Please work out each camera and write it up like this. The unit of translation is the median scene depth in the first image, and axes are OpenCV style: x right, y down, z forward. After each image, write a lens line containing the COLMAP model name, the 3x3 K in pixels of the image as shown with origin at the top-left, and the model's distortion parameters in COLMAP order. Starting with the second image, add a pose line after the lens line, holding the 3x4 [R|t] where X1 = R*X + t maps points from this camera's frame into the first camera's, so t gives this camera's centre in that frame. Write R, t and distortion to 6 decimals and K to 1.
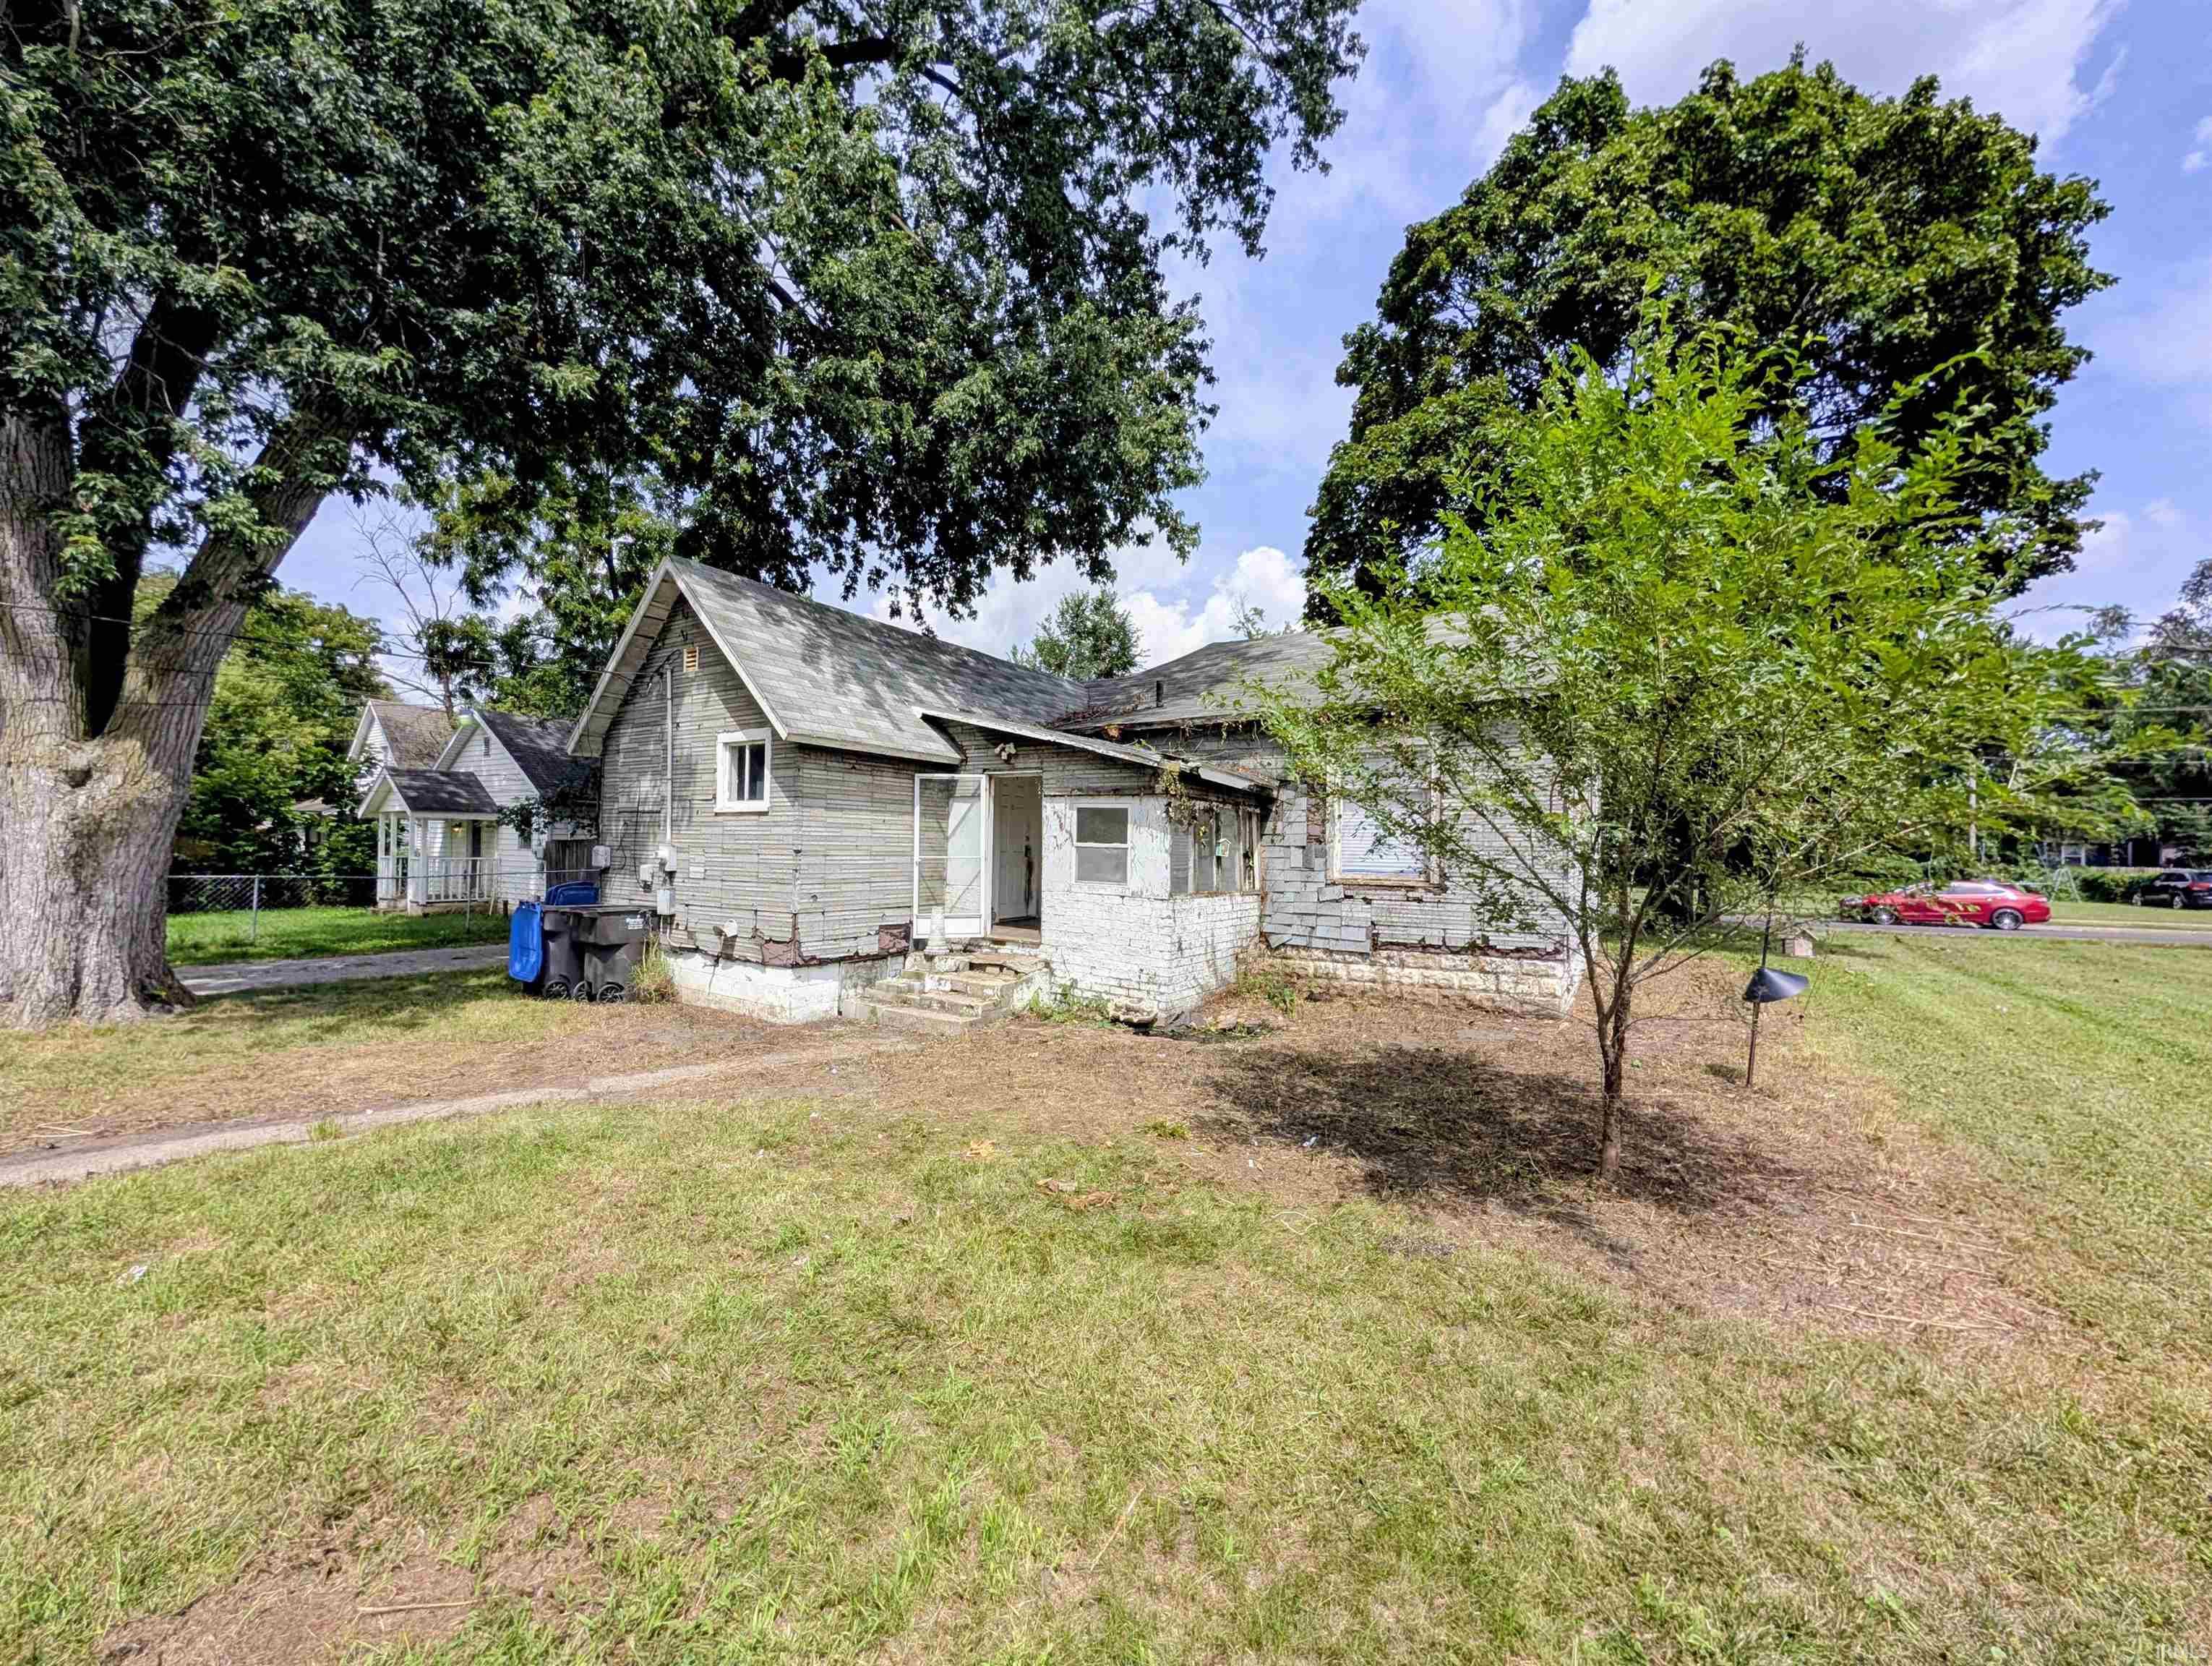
lens RADIAL K [[850.0, 0, 1100.4], [0, 850.0, 832.2], [0, 0, 1]] dist [-0.000170, -0.000006]
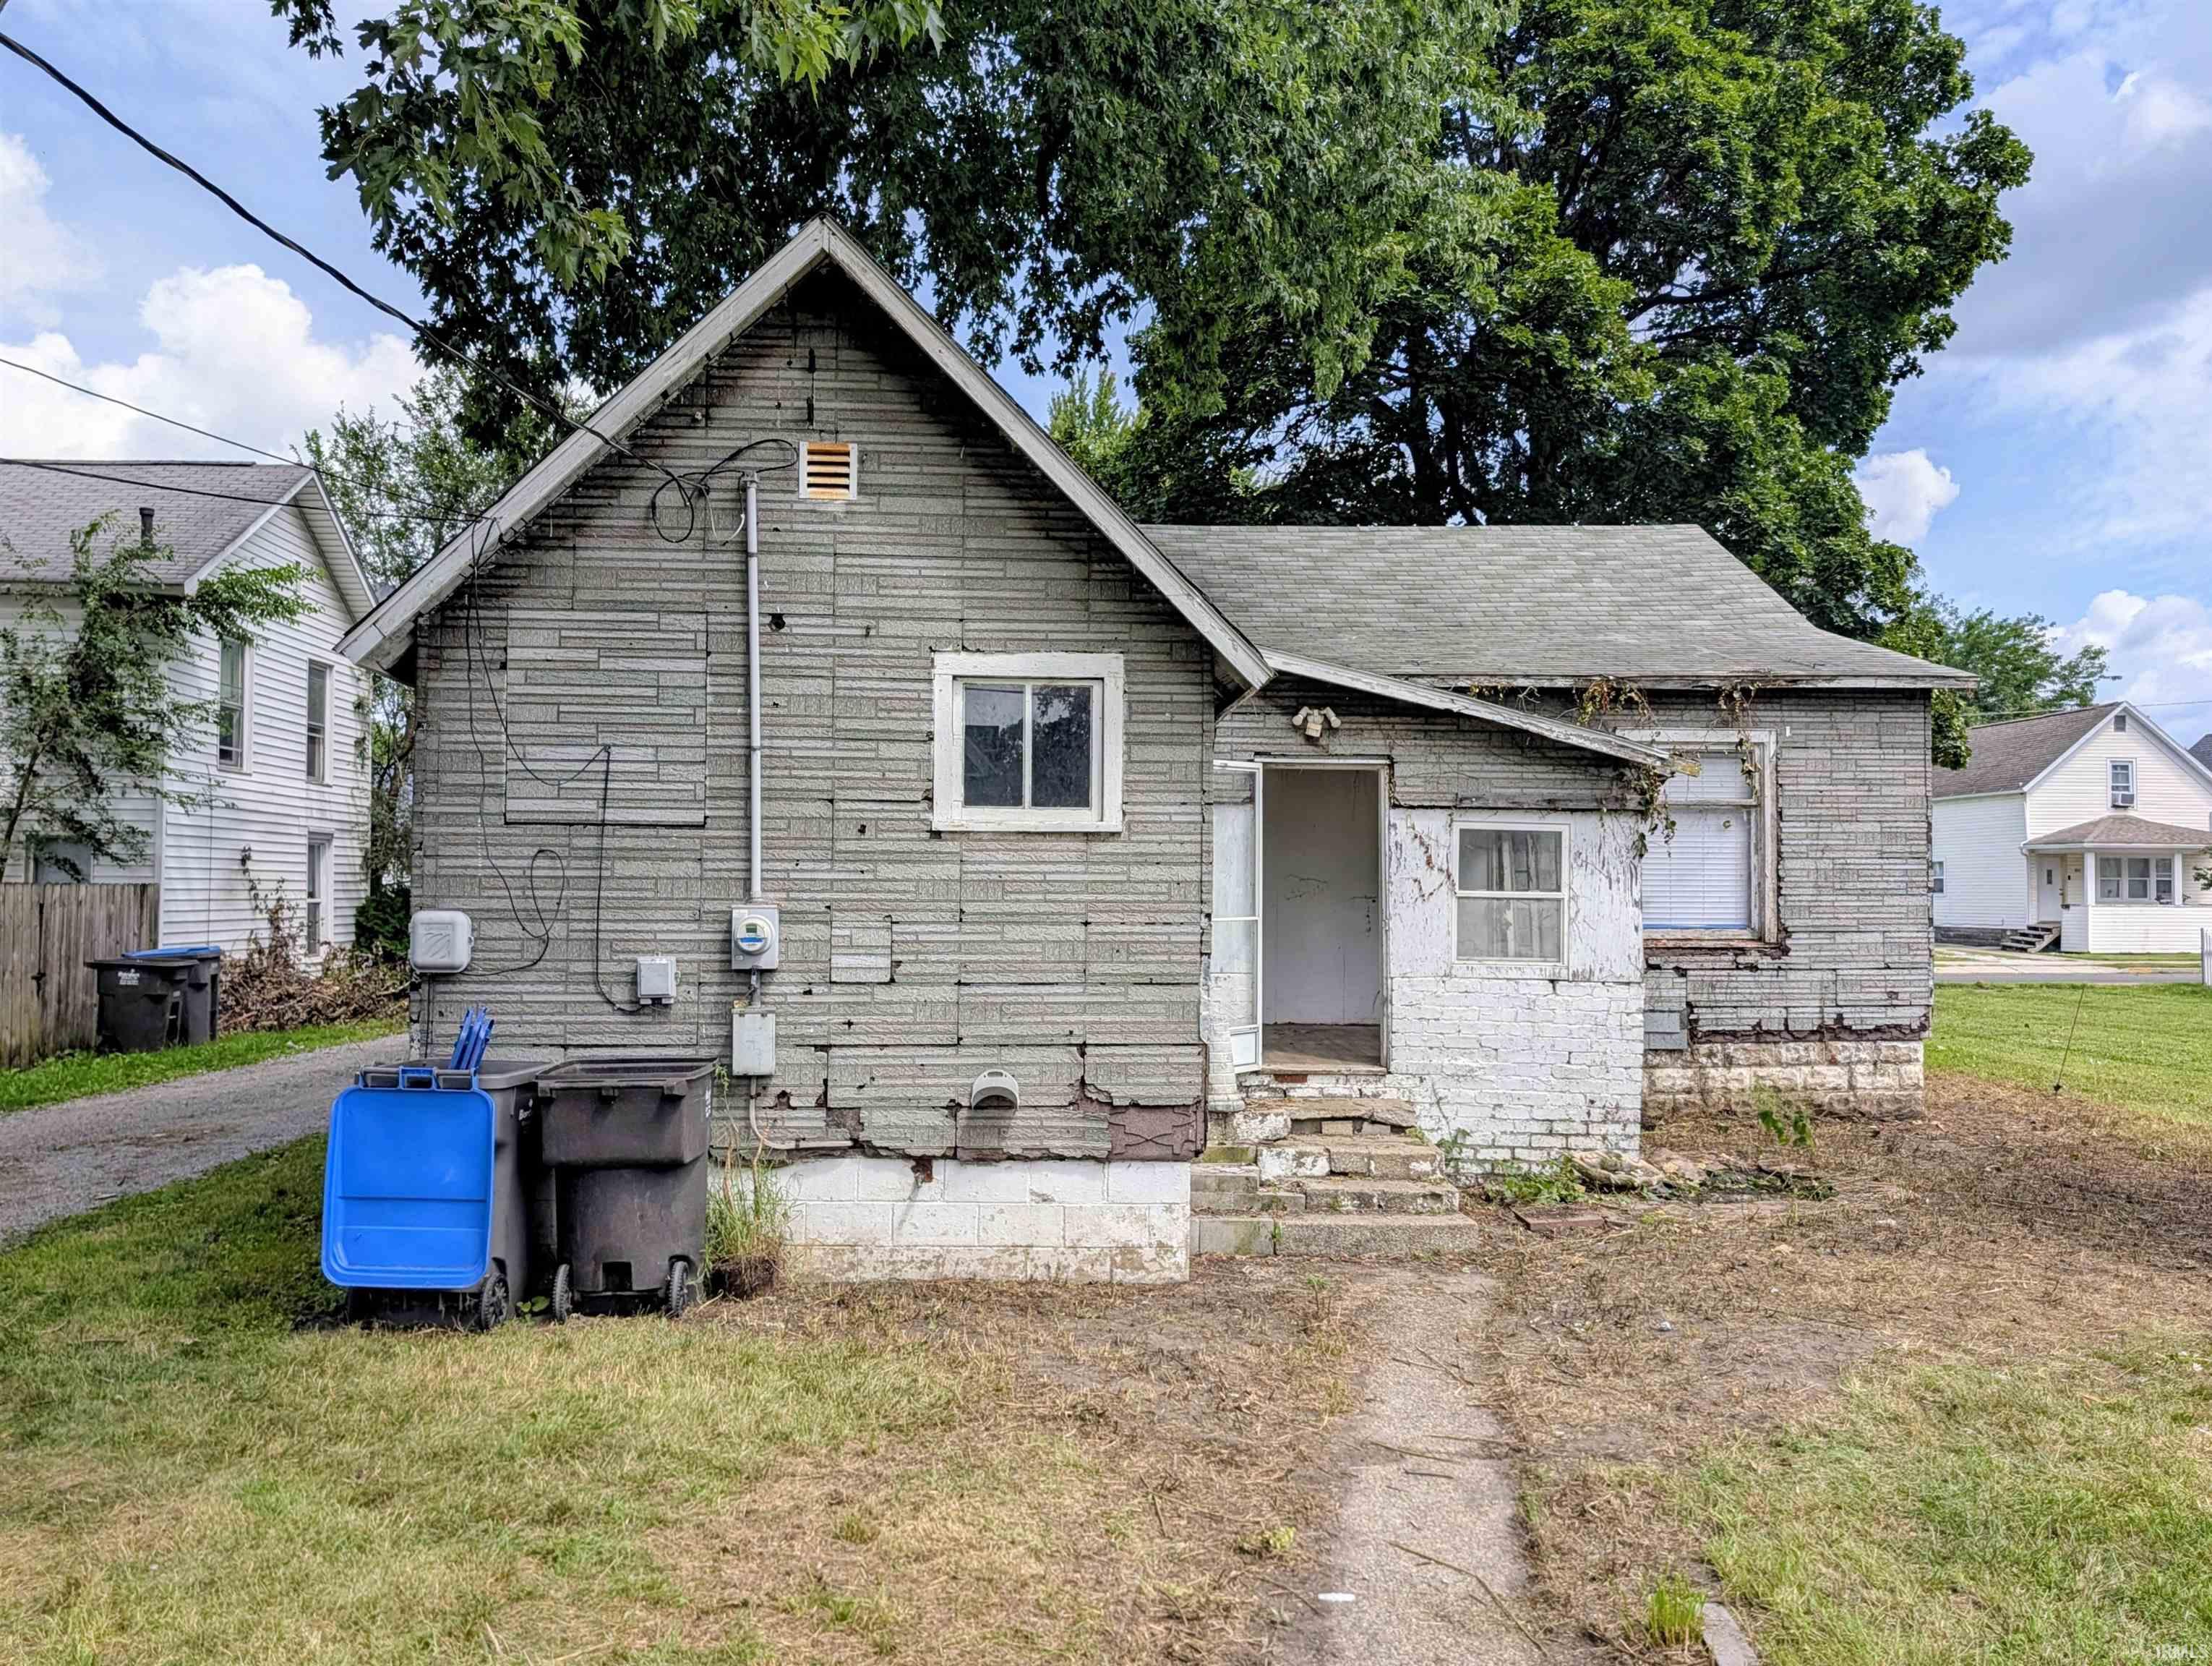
lens RADIAL K [[1571.2, 0, 1106.0], [0, 1571.2, 833.0], [0, 0, 1]] dist [-0.006511, -0.001899]
pose [[0.811701, 0.011002, 0.583969, -0.827545], [-0.006027, 0.999927, -0.010462, -0.013558], [-0.584041, 0.004972, 0.811709, 0.276202]]
